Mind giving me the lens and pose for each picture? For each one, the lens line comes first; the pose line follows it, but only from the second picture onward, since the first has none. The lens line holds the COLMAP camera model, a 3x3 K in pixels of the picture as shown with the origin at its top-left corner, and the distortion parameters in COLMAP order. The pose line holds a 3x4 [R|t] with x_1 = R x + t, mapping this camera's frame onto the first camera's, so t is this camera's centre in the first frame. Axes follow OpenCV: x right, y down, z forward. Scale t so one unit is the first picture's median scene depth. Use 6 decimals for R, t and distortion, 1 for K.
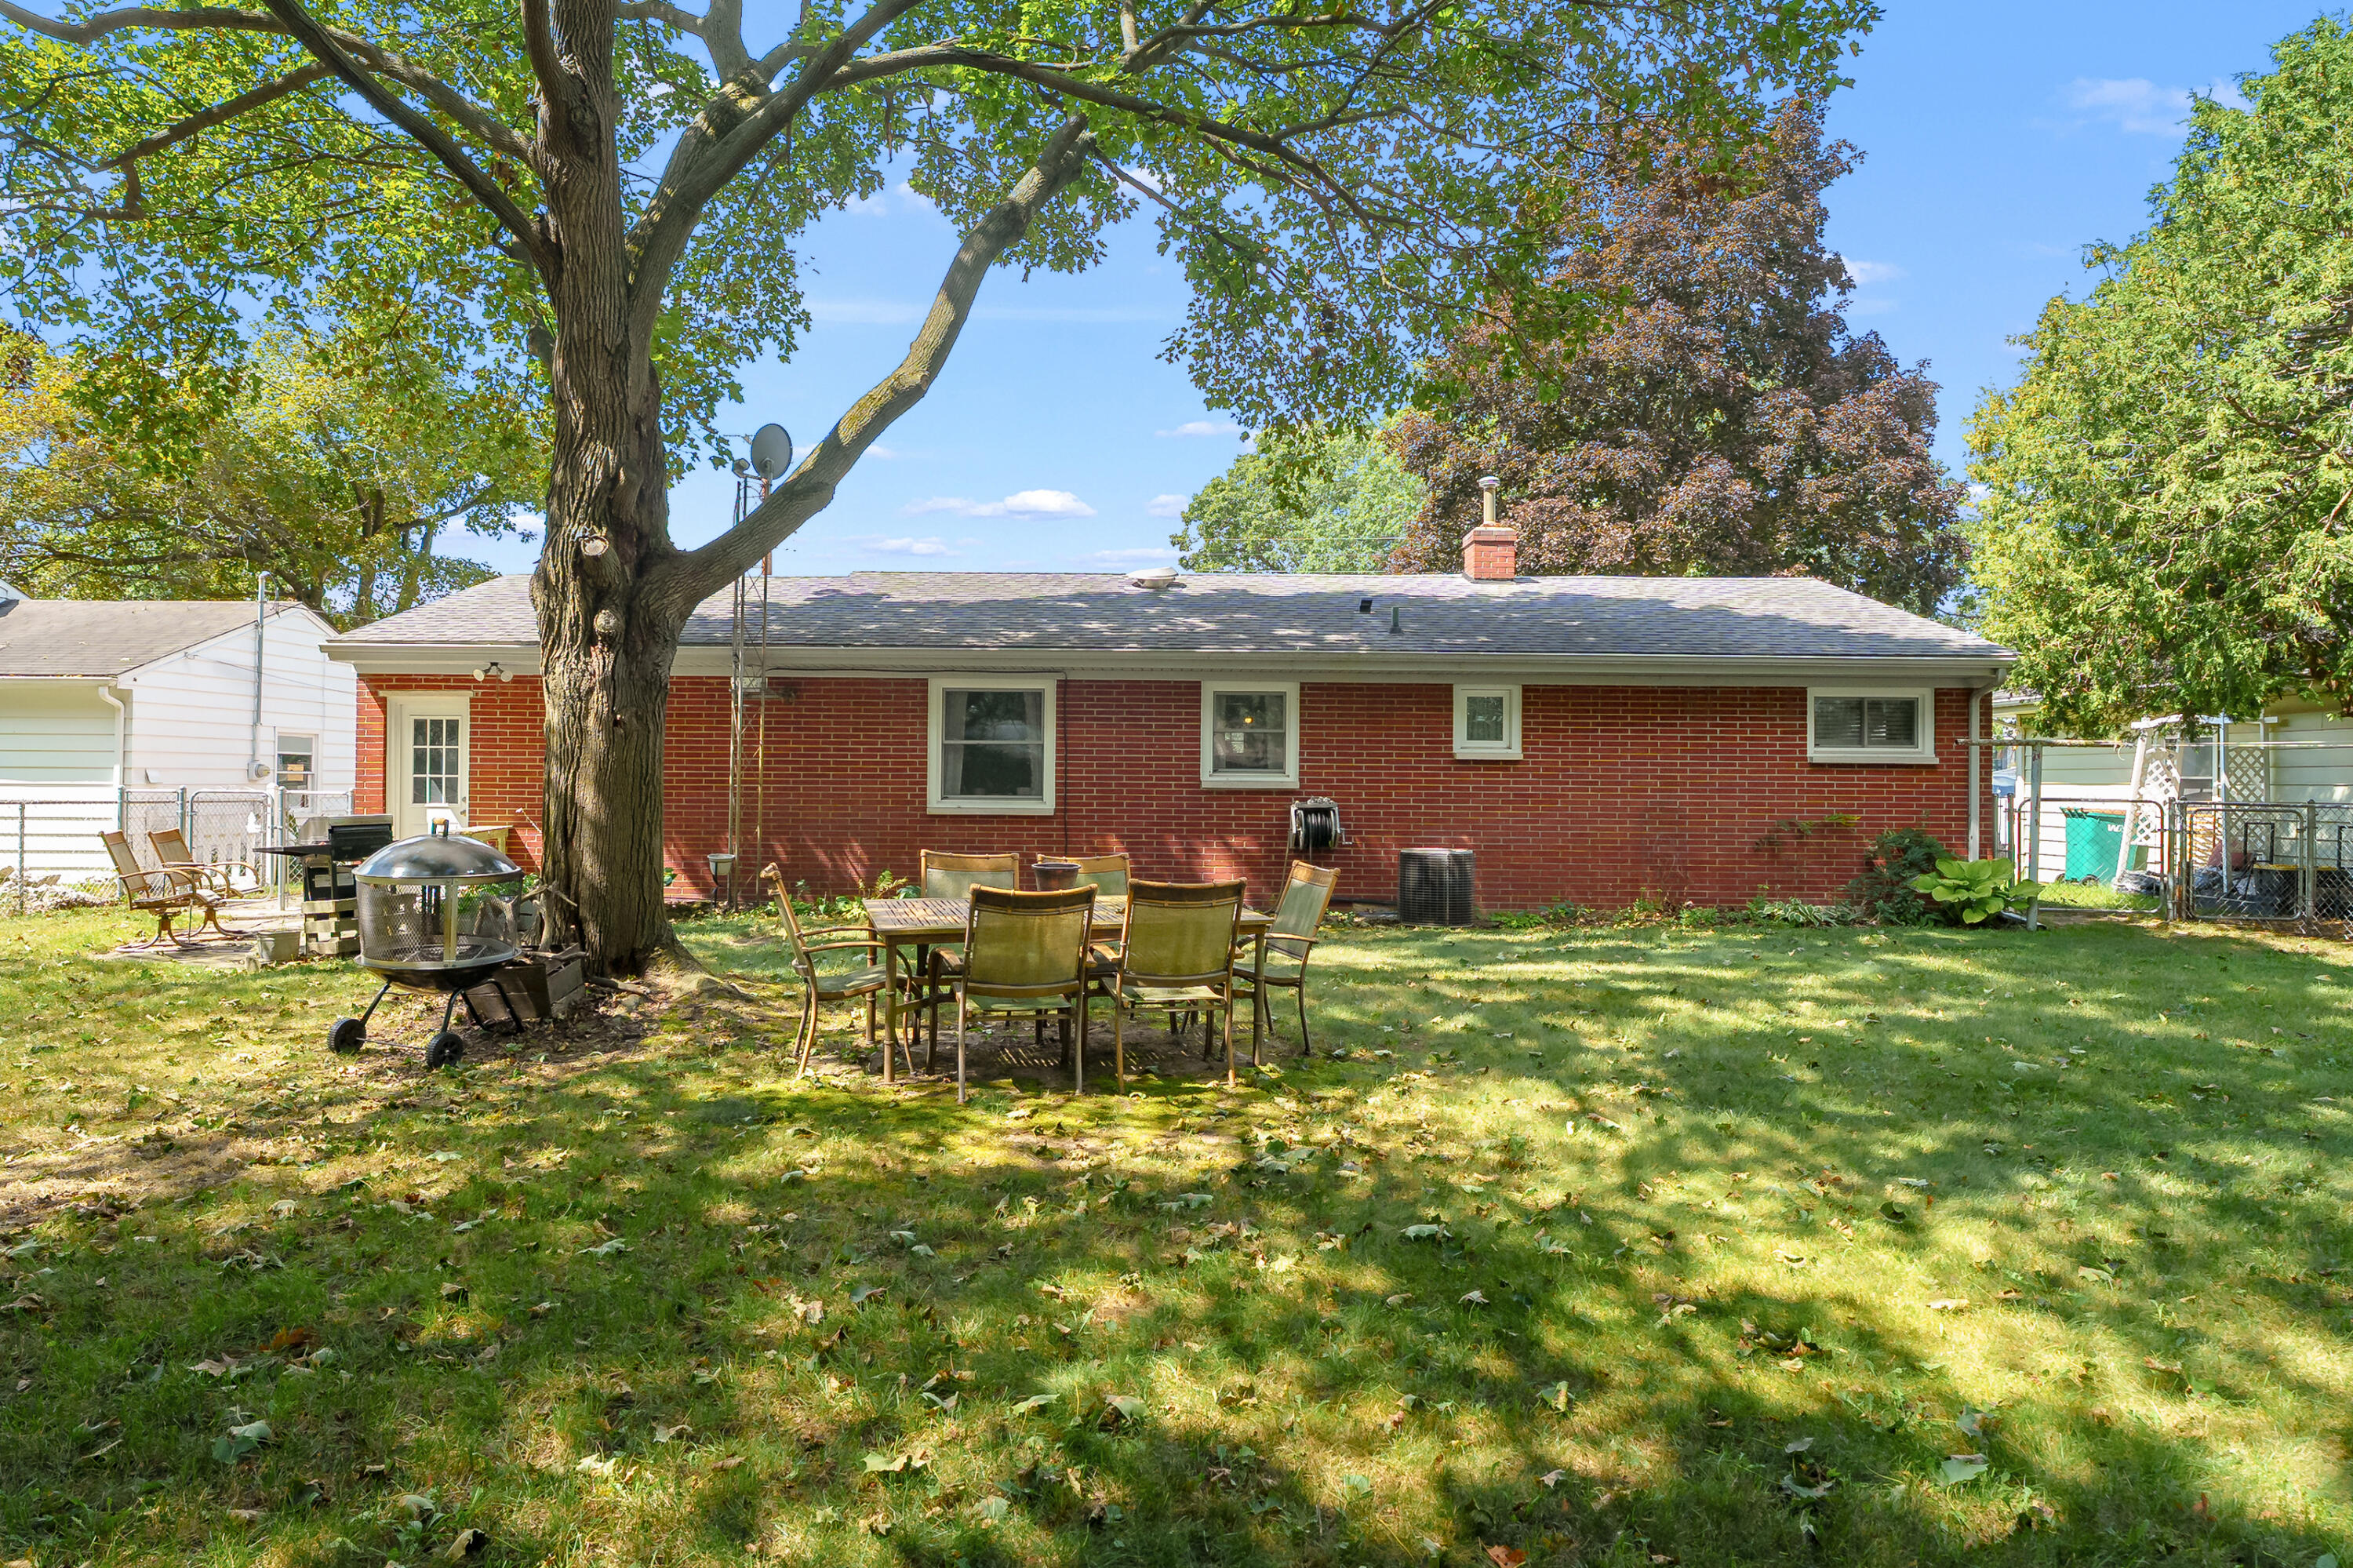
lens RADIAL K [[1288.3, 0, 1179.2], [0, 1288.3, 784.0], [0, 0, 1]] dist [-0.001430, 0.000126]
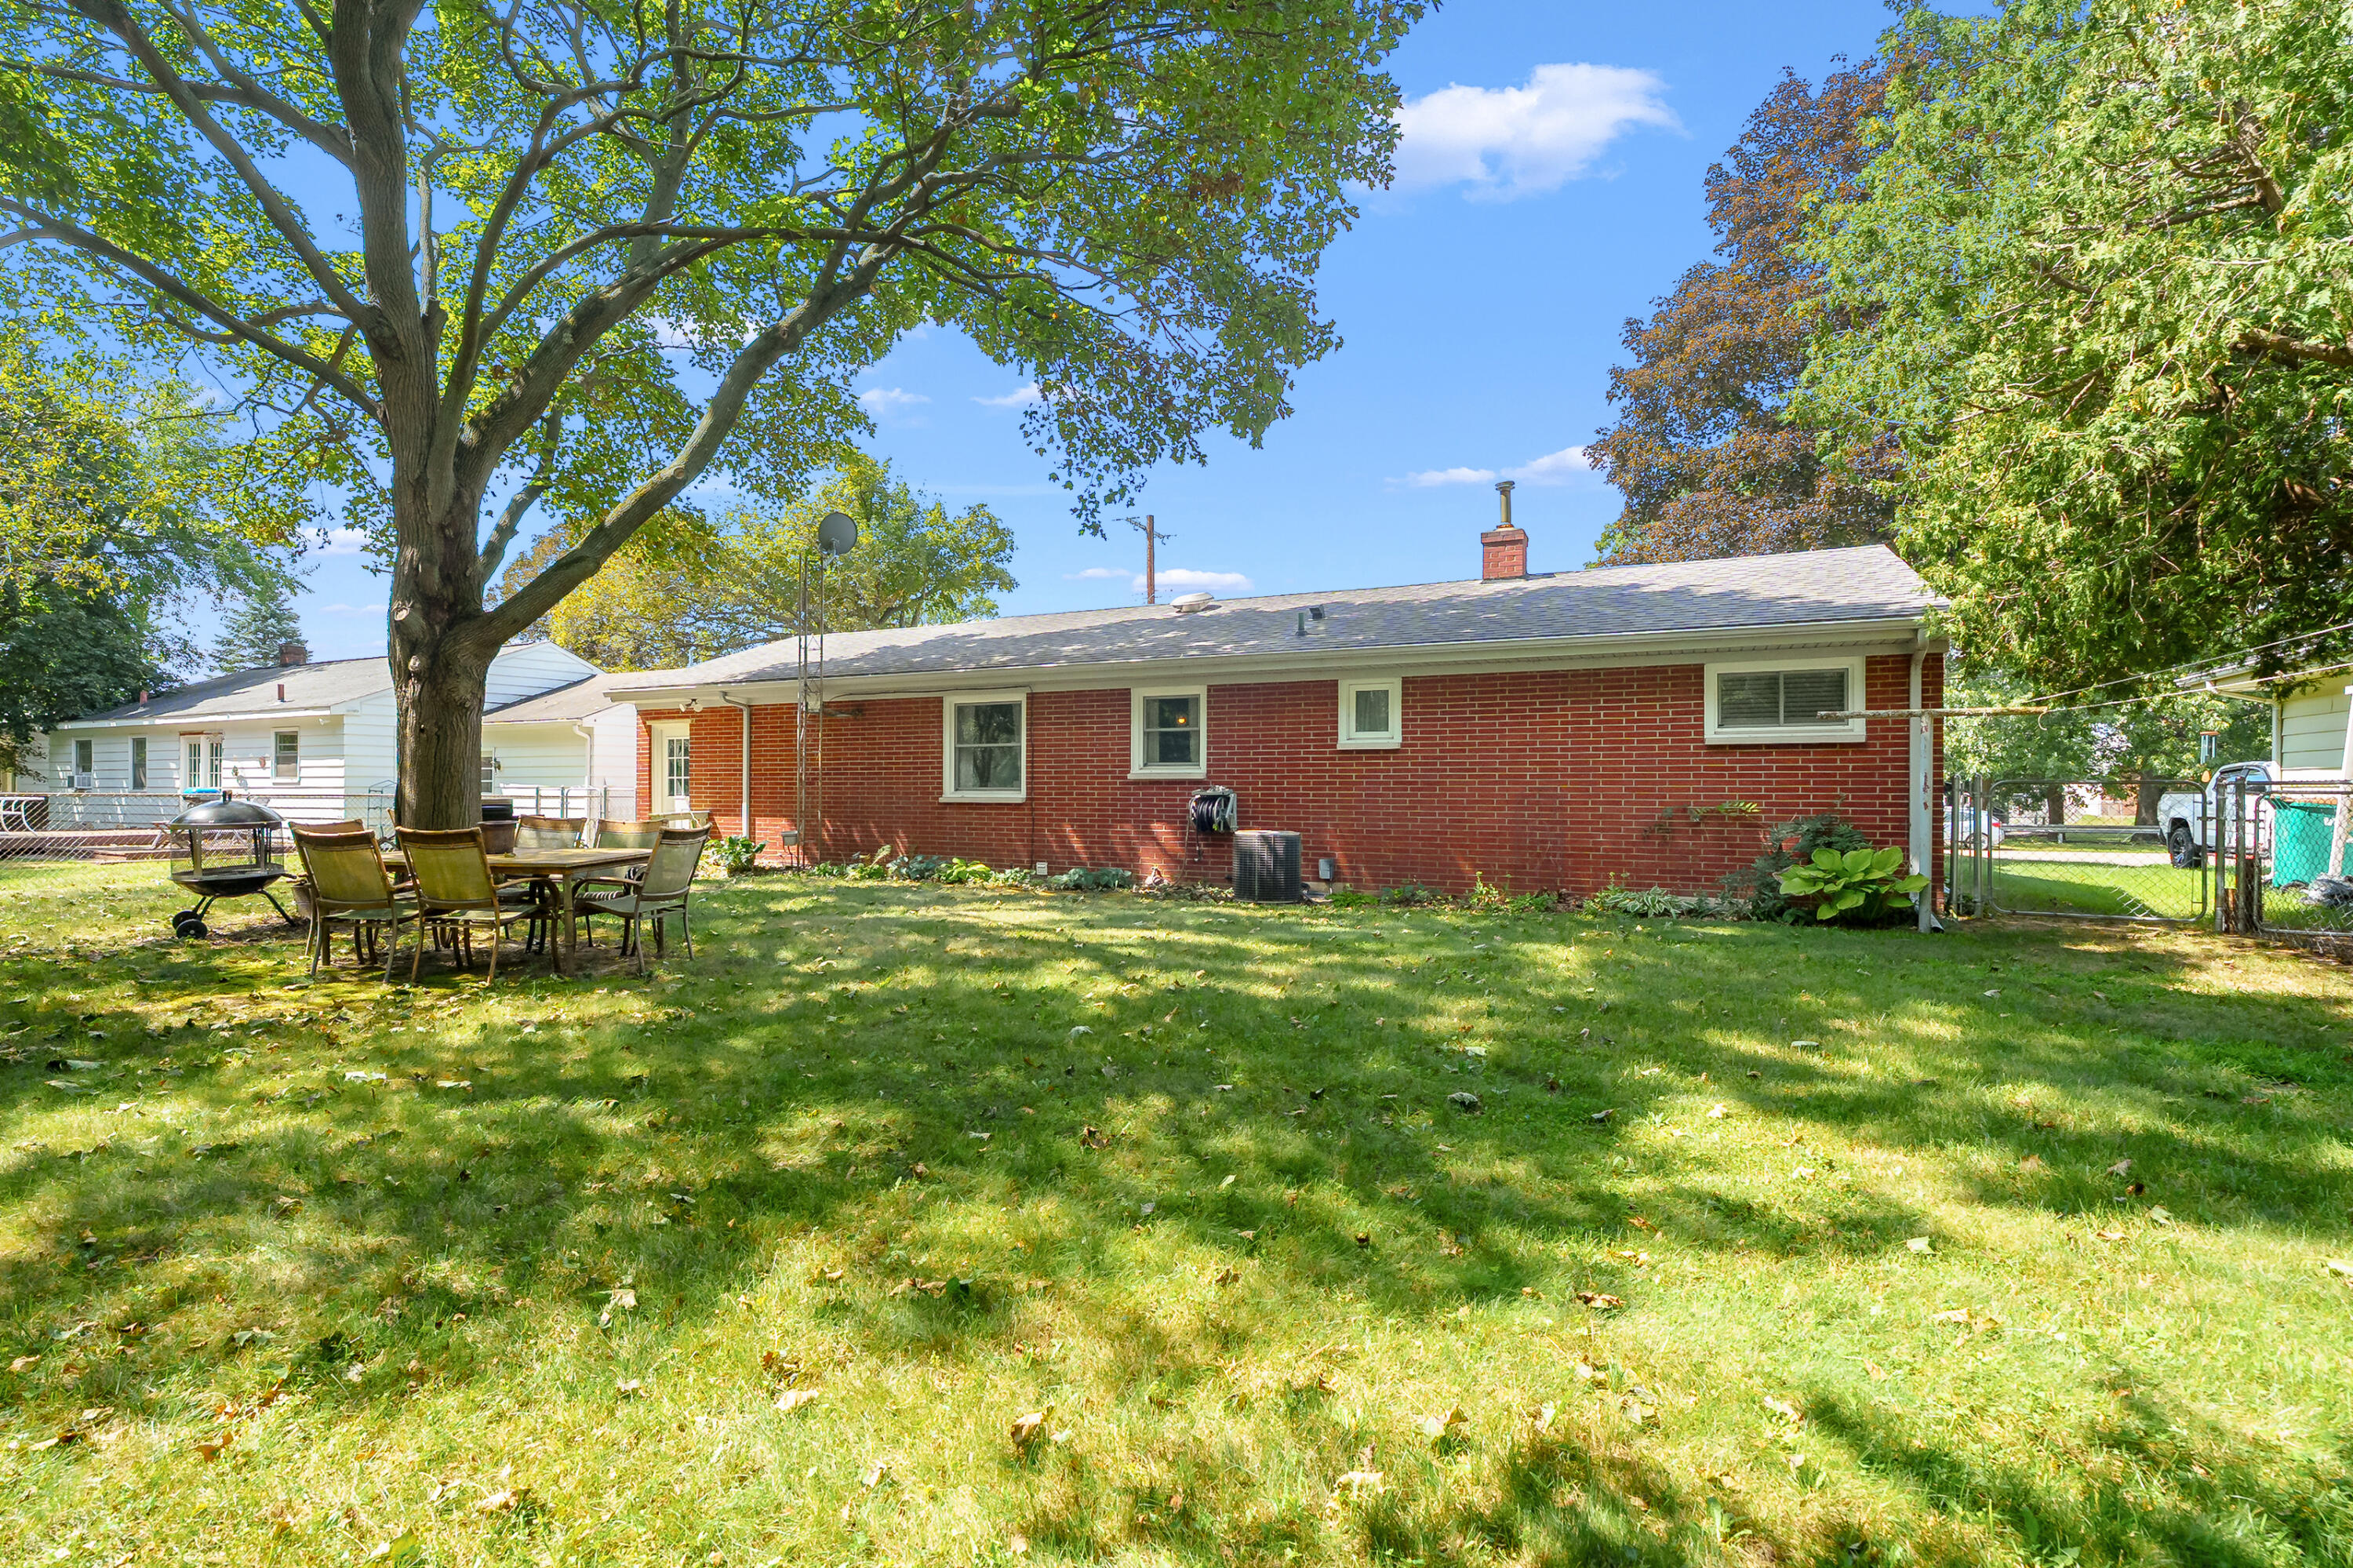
lens RADIAL K [[1068.2, 0, 1177.5], [0, 1068.2, 786.9], [0, 0, 1]] dist [-0.001650, -0.000149]
pose [[0.906445, -0.009380, -0.422220, 0.467293], [0.007100, 0.999950, -0.006973, 0.017297], [0.422265, 0.003323, 0.906466, 0.132596]]
